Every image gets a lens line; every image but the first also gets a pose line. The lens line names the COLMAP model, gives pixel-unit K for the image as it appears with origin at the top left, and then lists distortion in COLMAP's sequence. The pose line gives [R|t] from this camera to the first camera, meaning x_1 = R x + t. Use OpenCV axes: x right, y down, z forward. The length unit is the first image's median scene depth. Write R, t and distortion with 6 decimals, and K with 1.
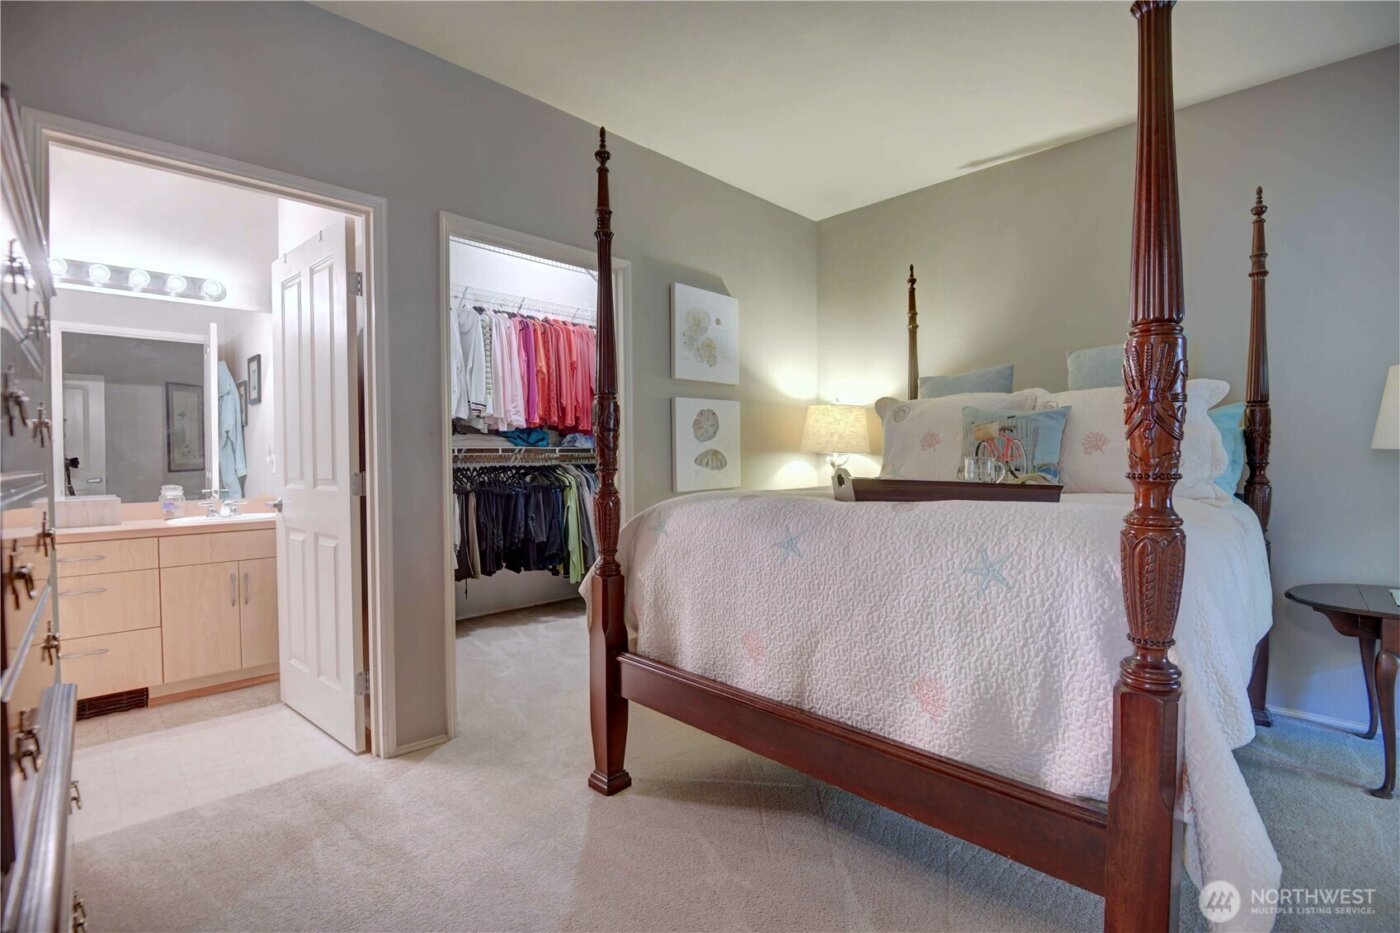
lens RADIAL K [[644.1, 0, 700.7], [0, 644.1, 466.8], [0, 0, 1]] dist [-0.018327, -0.000568]
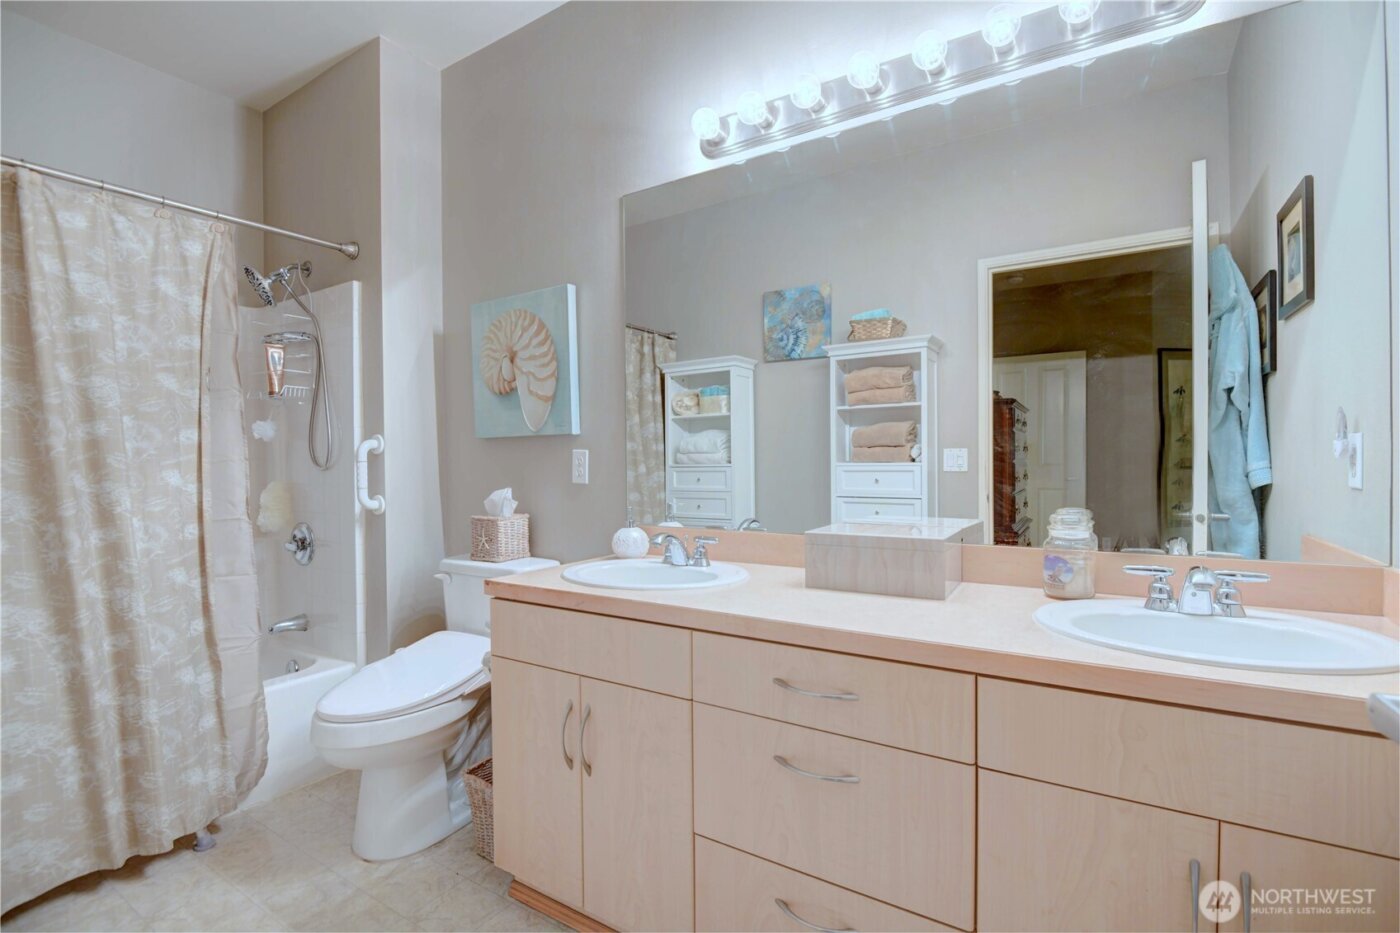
lens RADIAL K [[644.1, 0, 701.8], [0, 644.1, 465.0], [0, 0, 1]] dist [-0.018327, -0.000568]
pose [[0.214953, 0.016686, -0.976482, -0.369054], [-0.010727, 0.999834, 0.014724, -0.002966], [0.976566, 0.007309, 0.215096, 0.521646]]
